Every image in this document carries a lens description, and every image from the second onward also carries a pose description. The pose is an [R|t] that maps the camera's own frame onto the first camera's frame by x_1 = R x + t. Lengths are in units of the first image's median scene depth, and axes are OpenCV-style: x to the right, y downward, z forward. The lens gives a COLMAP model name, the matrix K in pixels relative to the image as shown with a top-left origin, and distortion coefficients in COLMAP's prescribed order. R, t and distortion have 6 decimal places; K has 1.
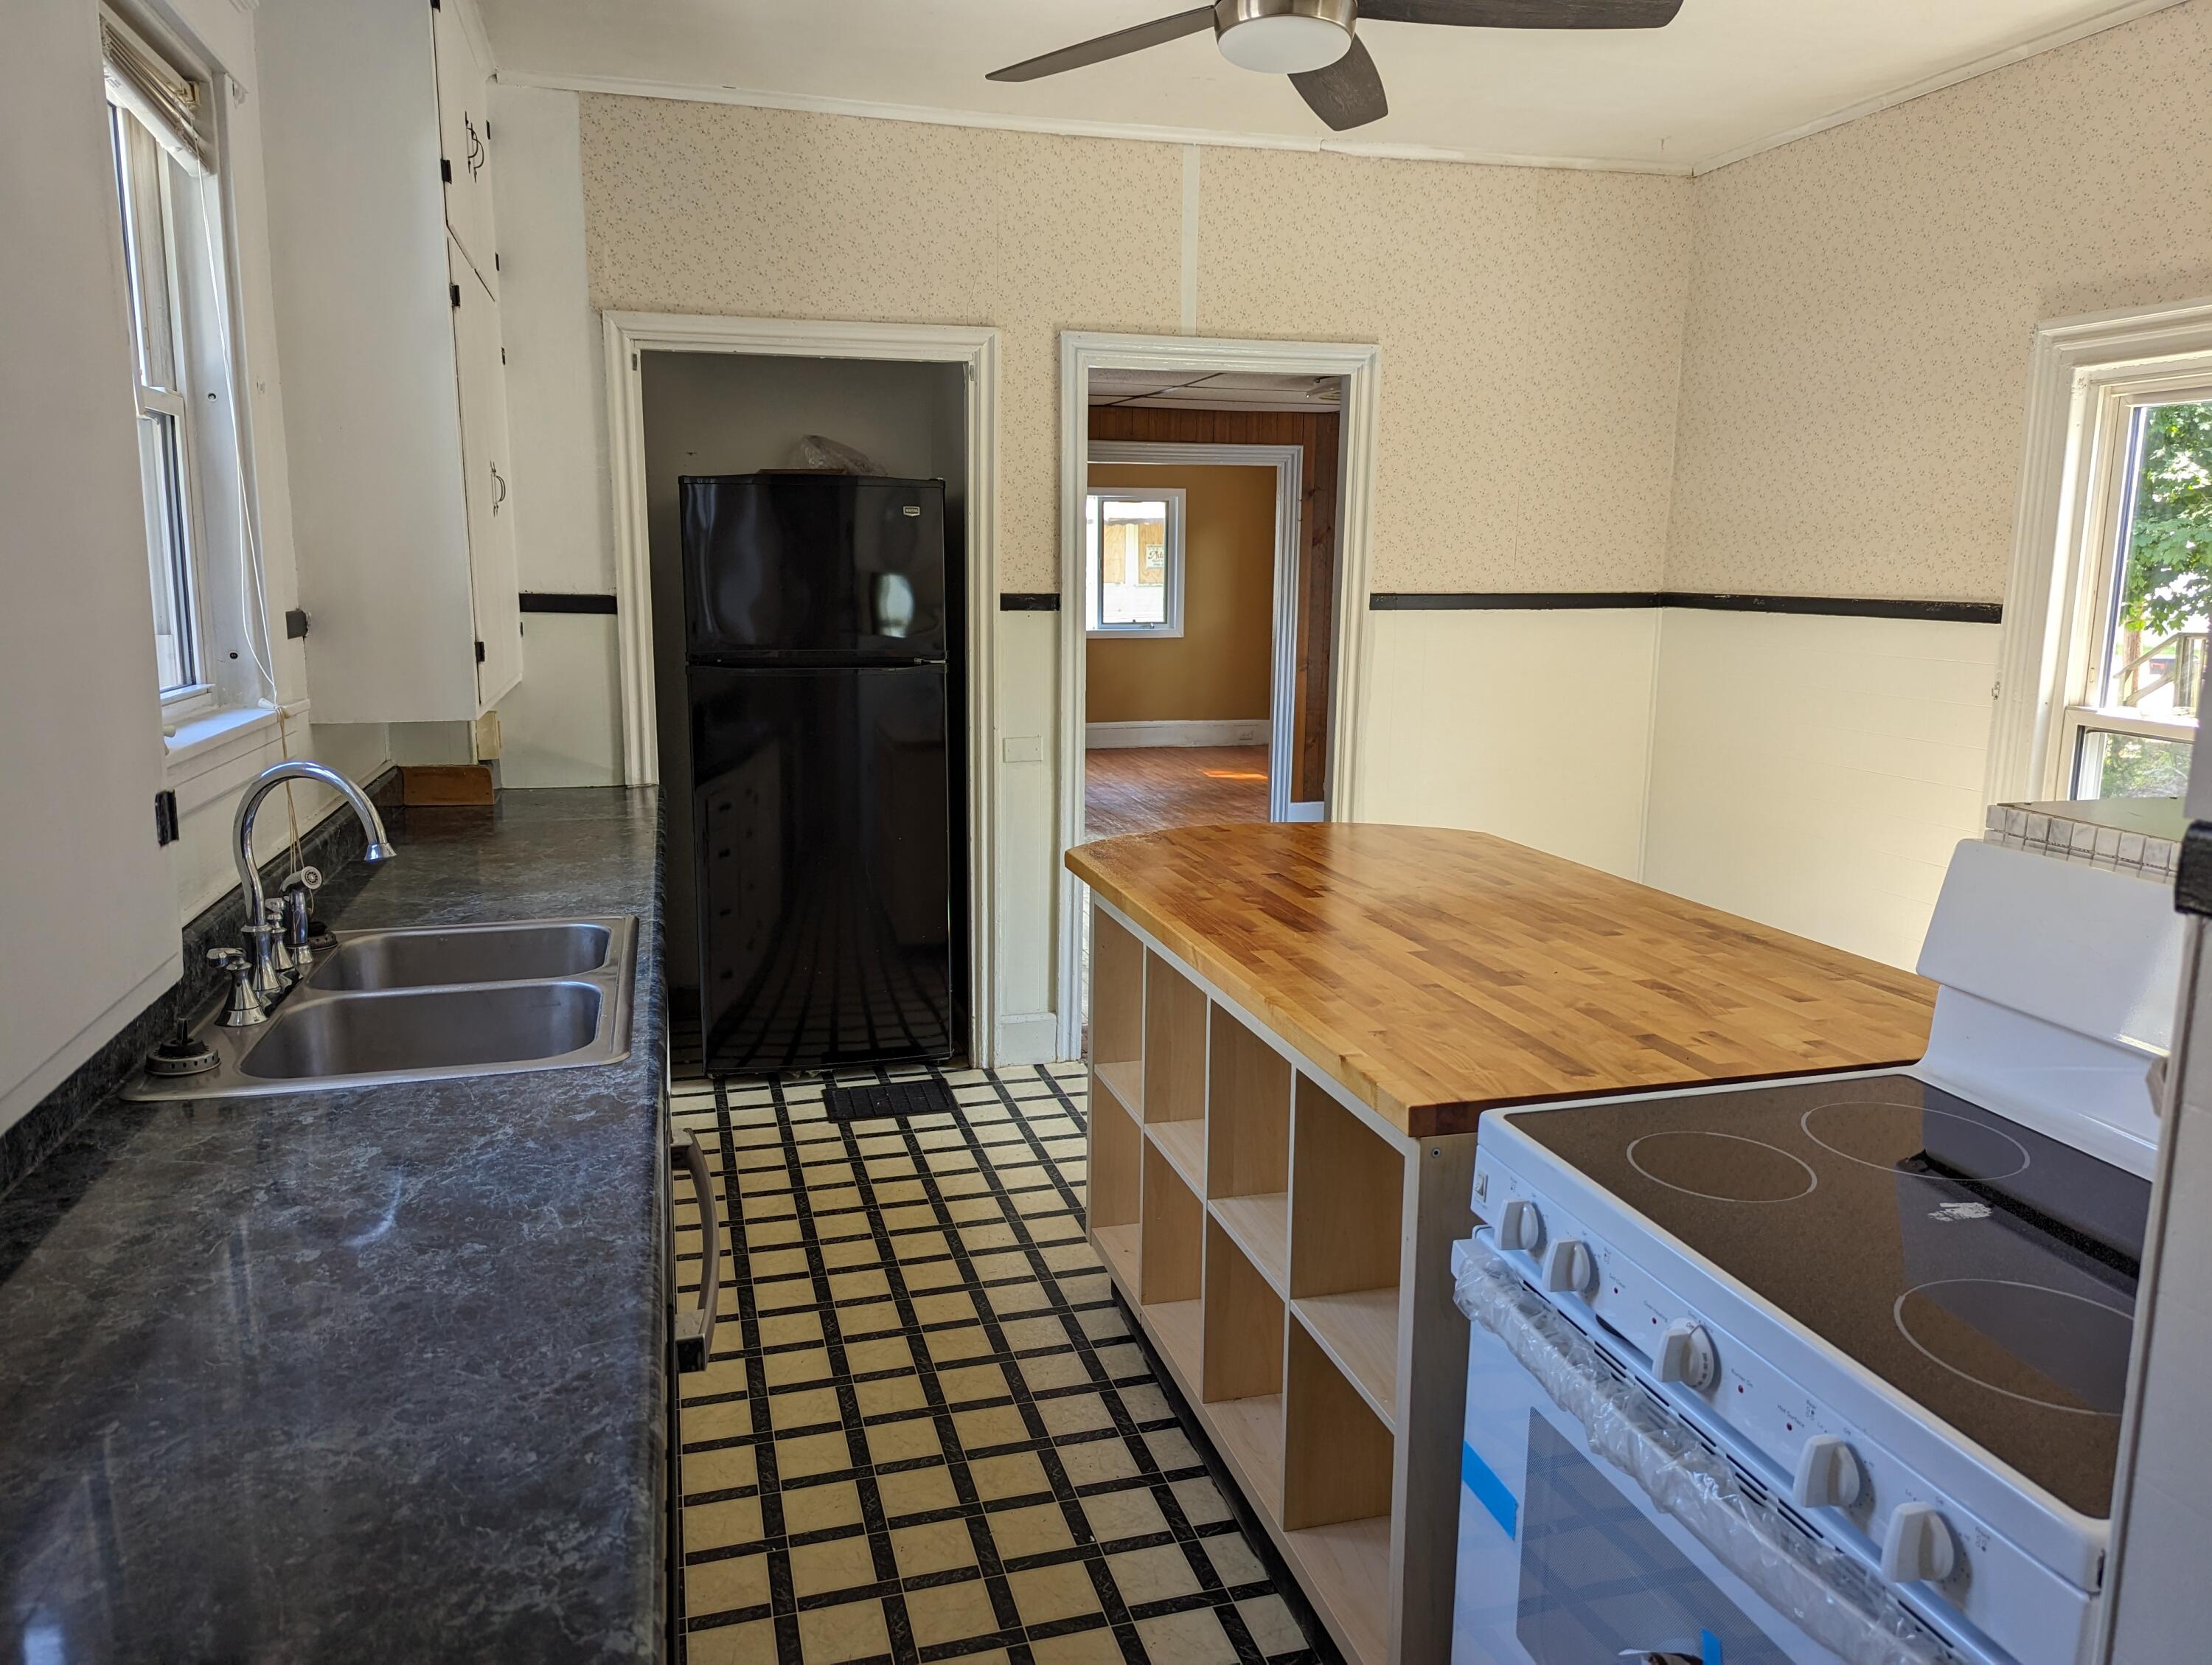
lens RADIAL K [[1564.3, 0, 1099.5], [0, 1564.3, 826.0], [0, 0, 1]] dist [0.070510, -0.077148]
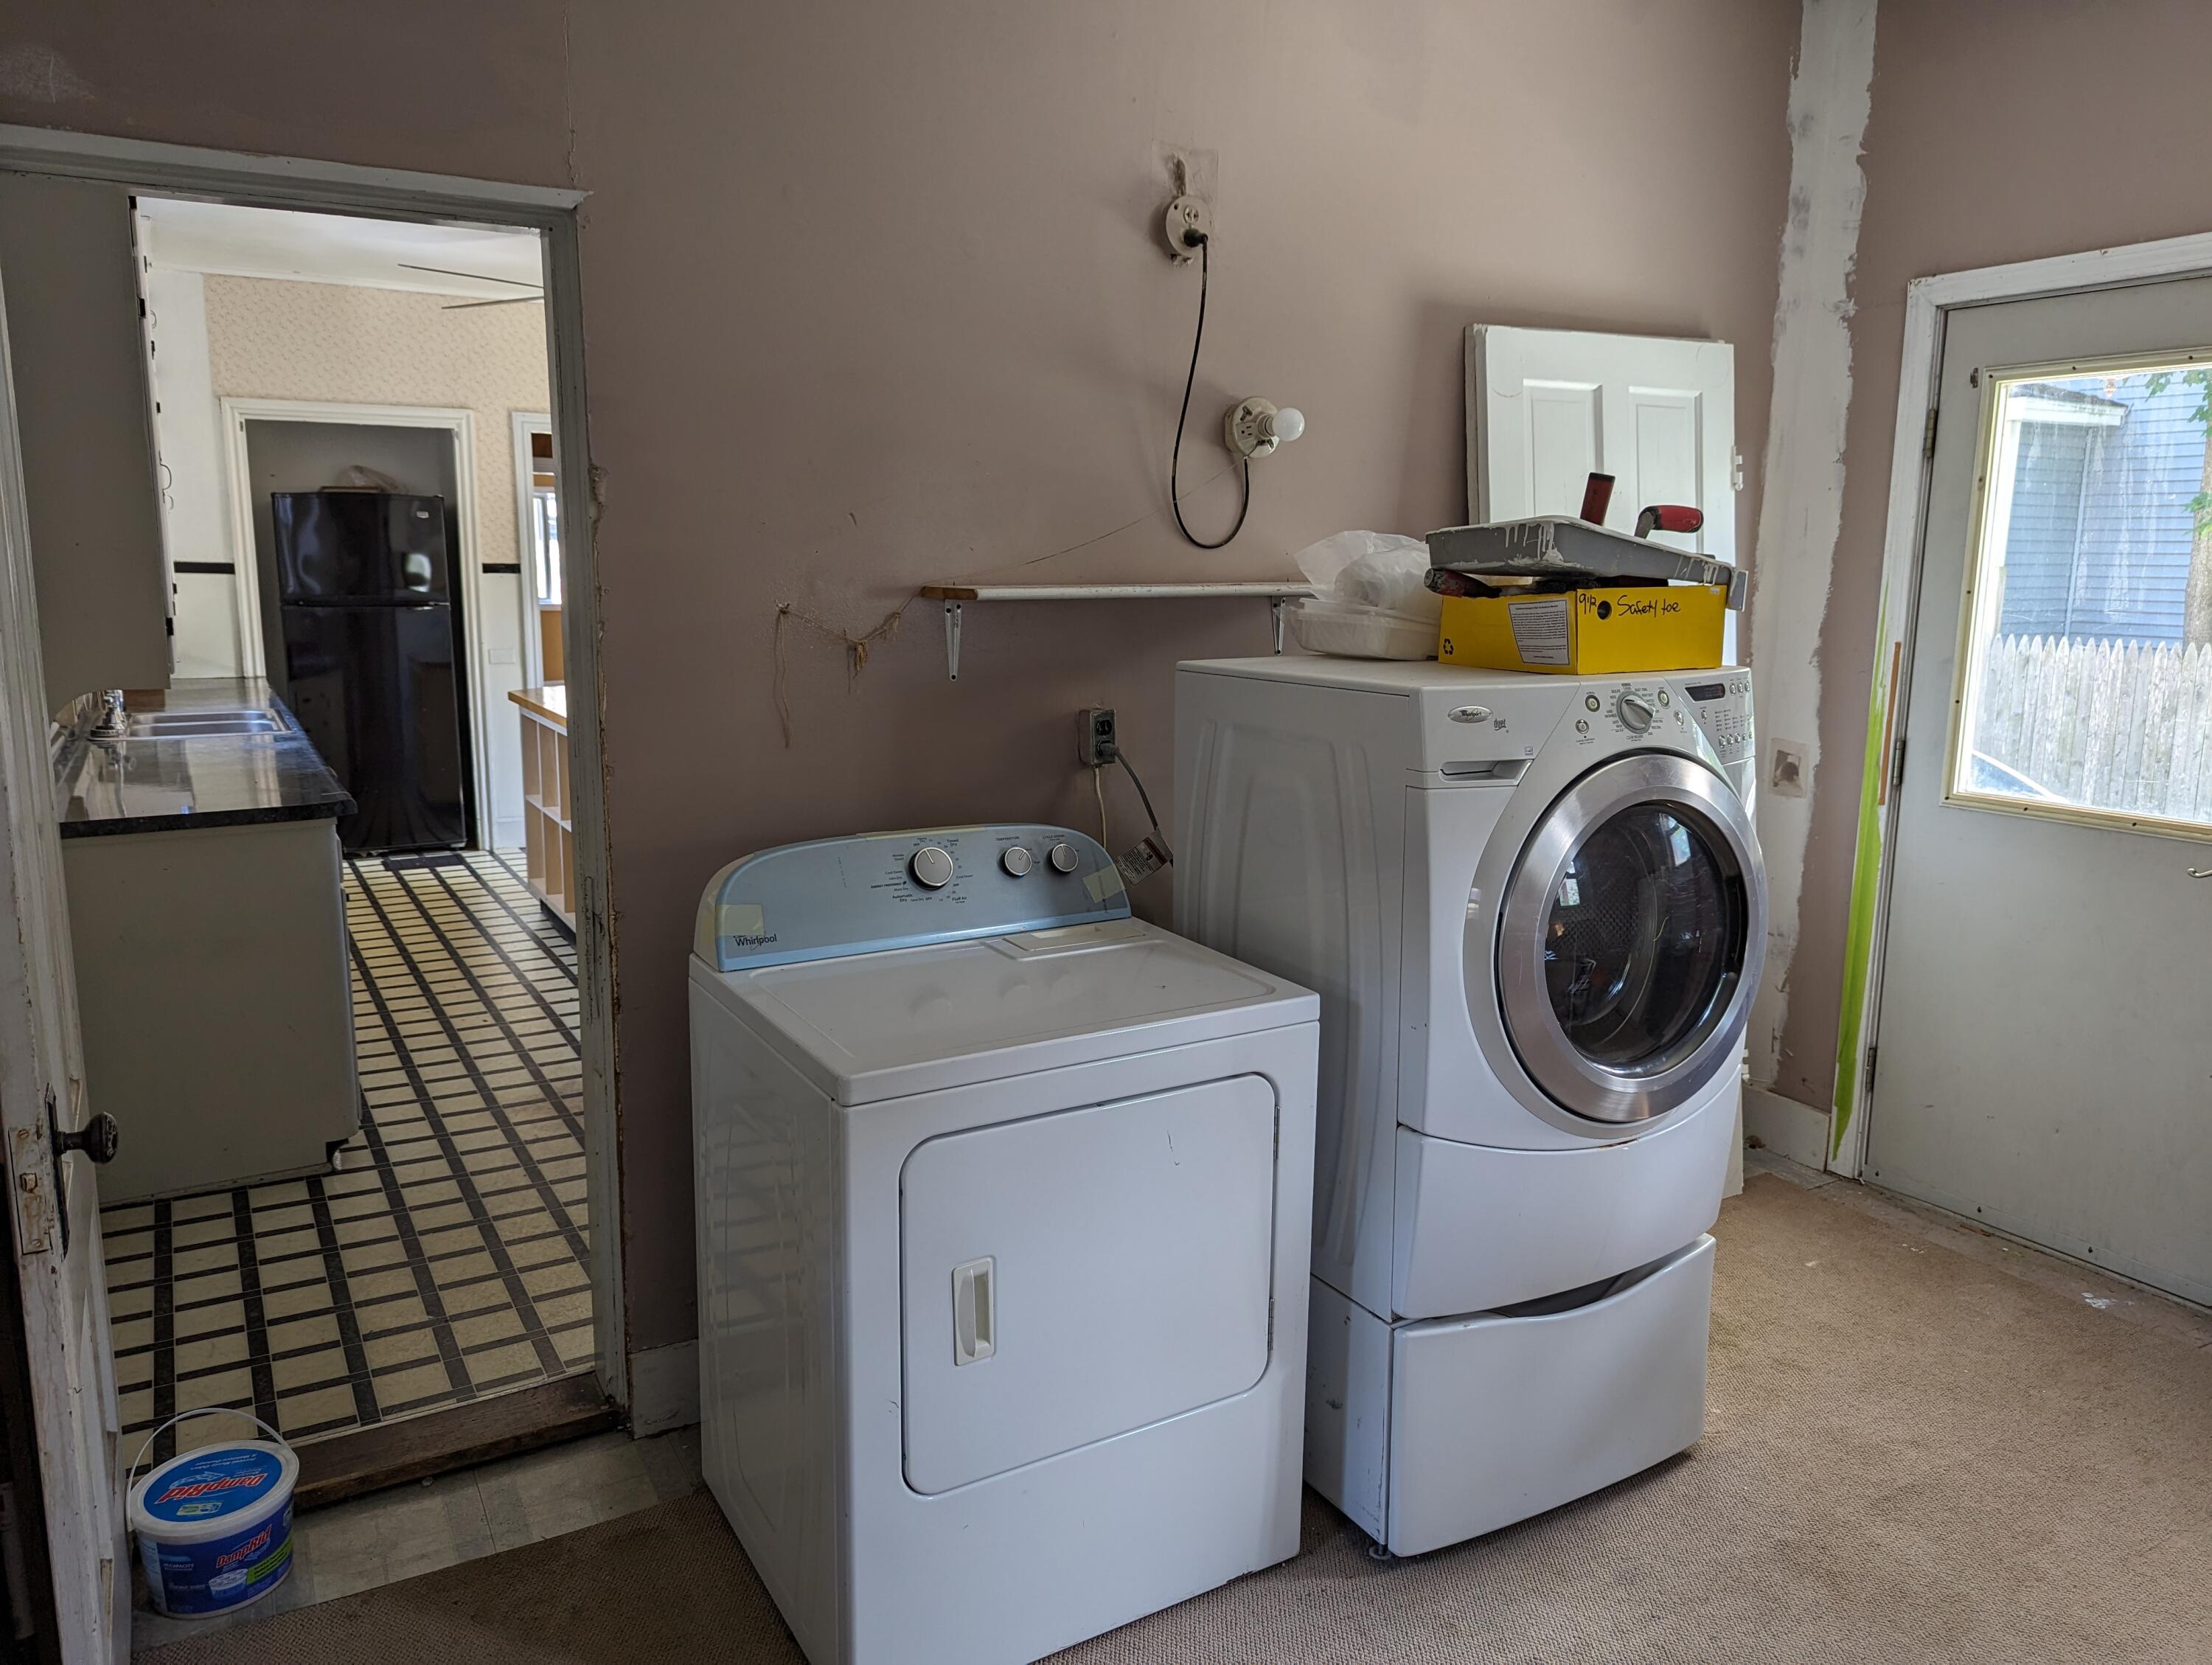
lens RADIAL K [[1564.3, 0, 1099.5], [0, 1564.3, 826.0], [0, 0, 1]] dist [0.070510, -0.077148]
pose [[0.968029, -0.042297, 0.247248, 0.156072], [0.044943, 0.998977, -0.005065, 0.182558], [-0.246781, 0.016015, 0.968939, -0.858641]]
